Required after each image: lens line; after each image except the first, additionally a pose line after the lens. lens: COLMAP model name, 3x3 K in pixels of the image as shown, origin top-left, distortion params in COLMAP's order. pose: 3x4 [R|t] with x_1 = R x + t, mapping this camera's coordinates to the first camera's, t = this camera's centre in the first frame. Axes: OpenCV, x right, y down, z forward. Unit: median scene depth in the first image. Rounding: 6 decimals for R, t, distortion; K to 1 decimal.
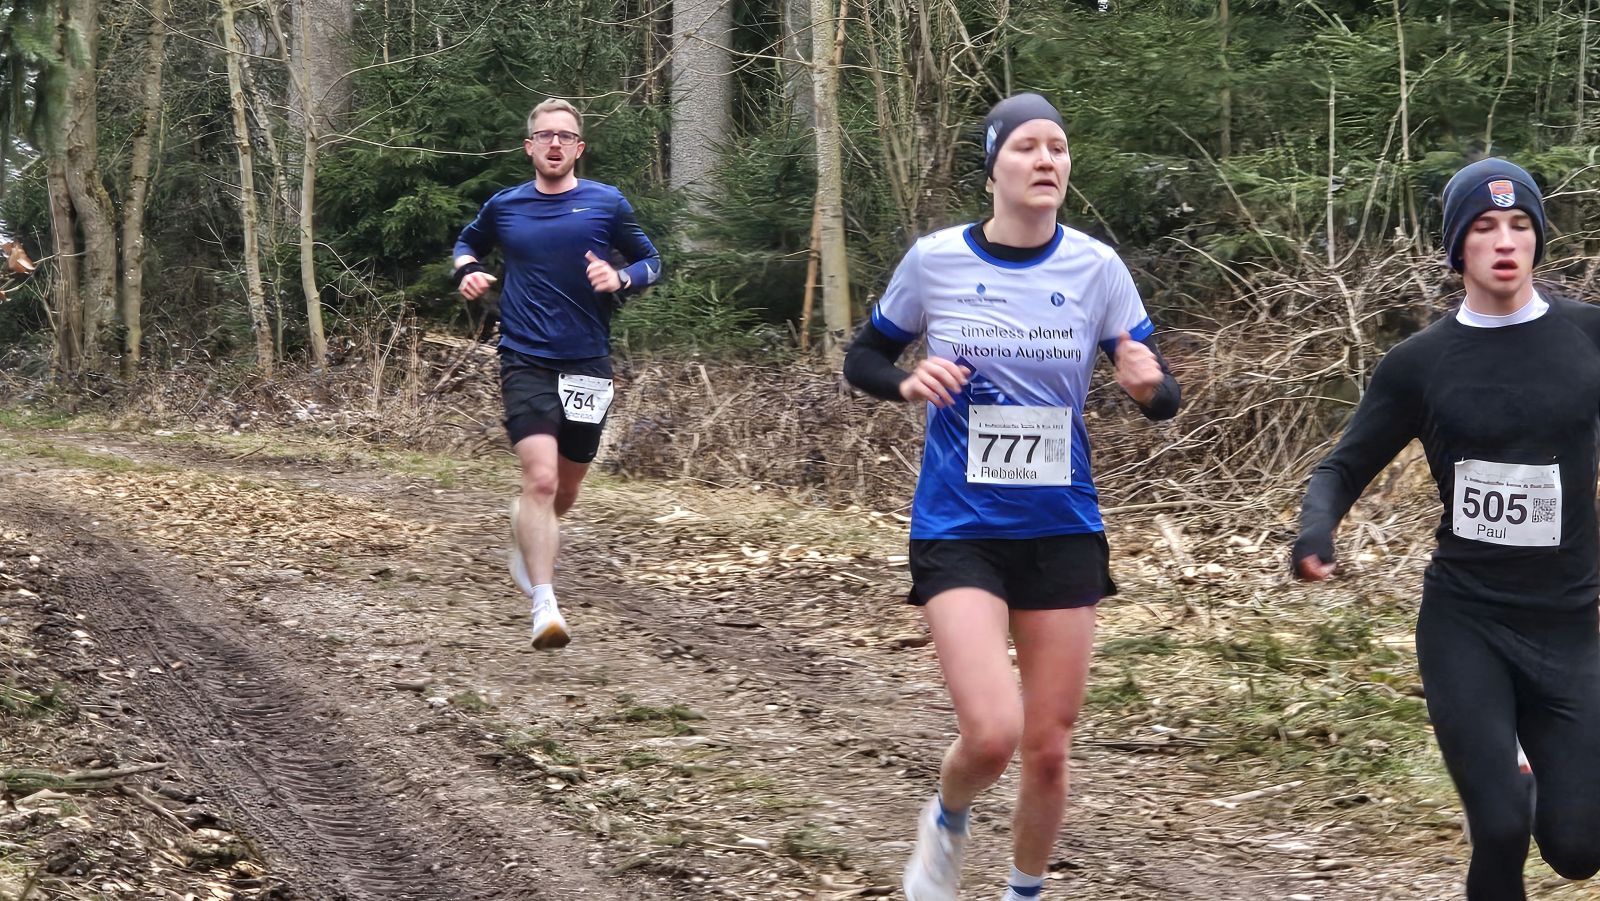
lens RADIAL K [[5994.2, 0, 802.3], [0, 5994.2, 447.1], [0, 0, 1]] dist [-0.657432, 0.000000]
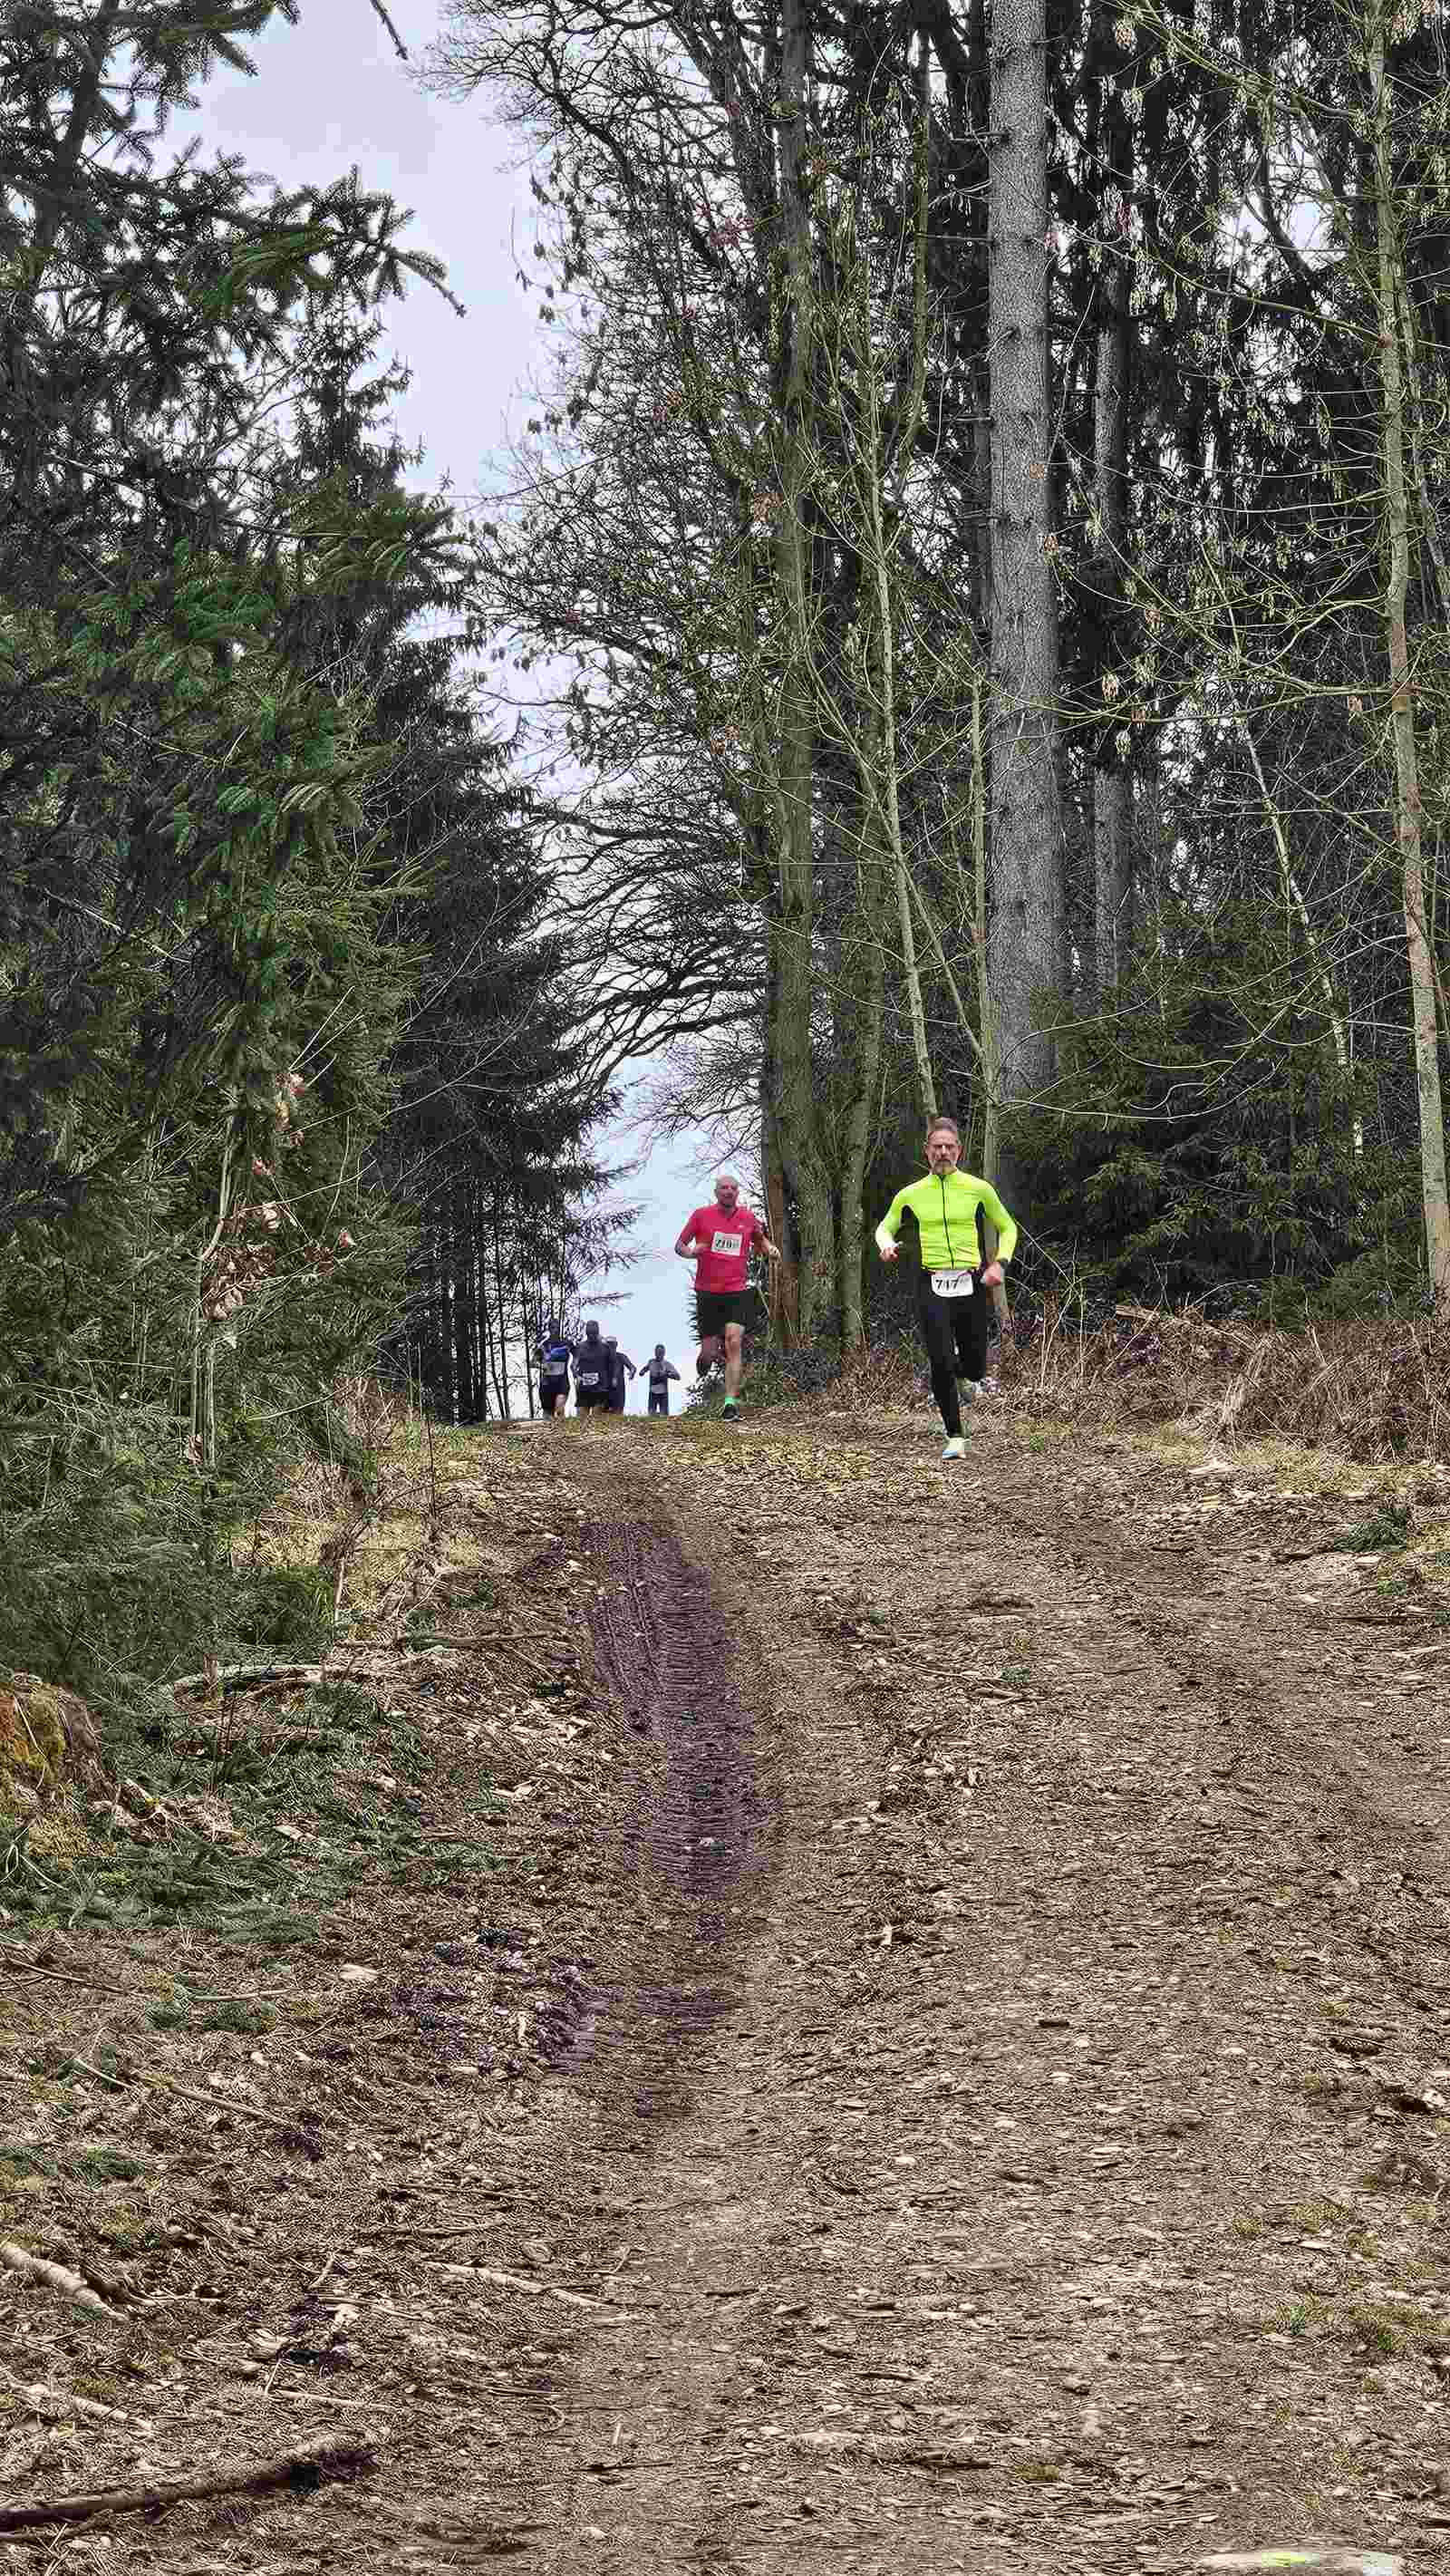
lens RADIAL K [[7868.8, 0, 723.2], [0, 7868.8, 1294.1], [0, 0, 1]] dist [-0.674970, 0.000000]
pose [[0.984057, -0.012941, -0.177384, 0.093739], [0.008200, 0.999590, -0.027435, 0.012335], [0.177666, 0.025543, 0.983759, -0.235966]]
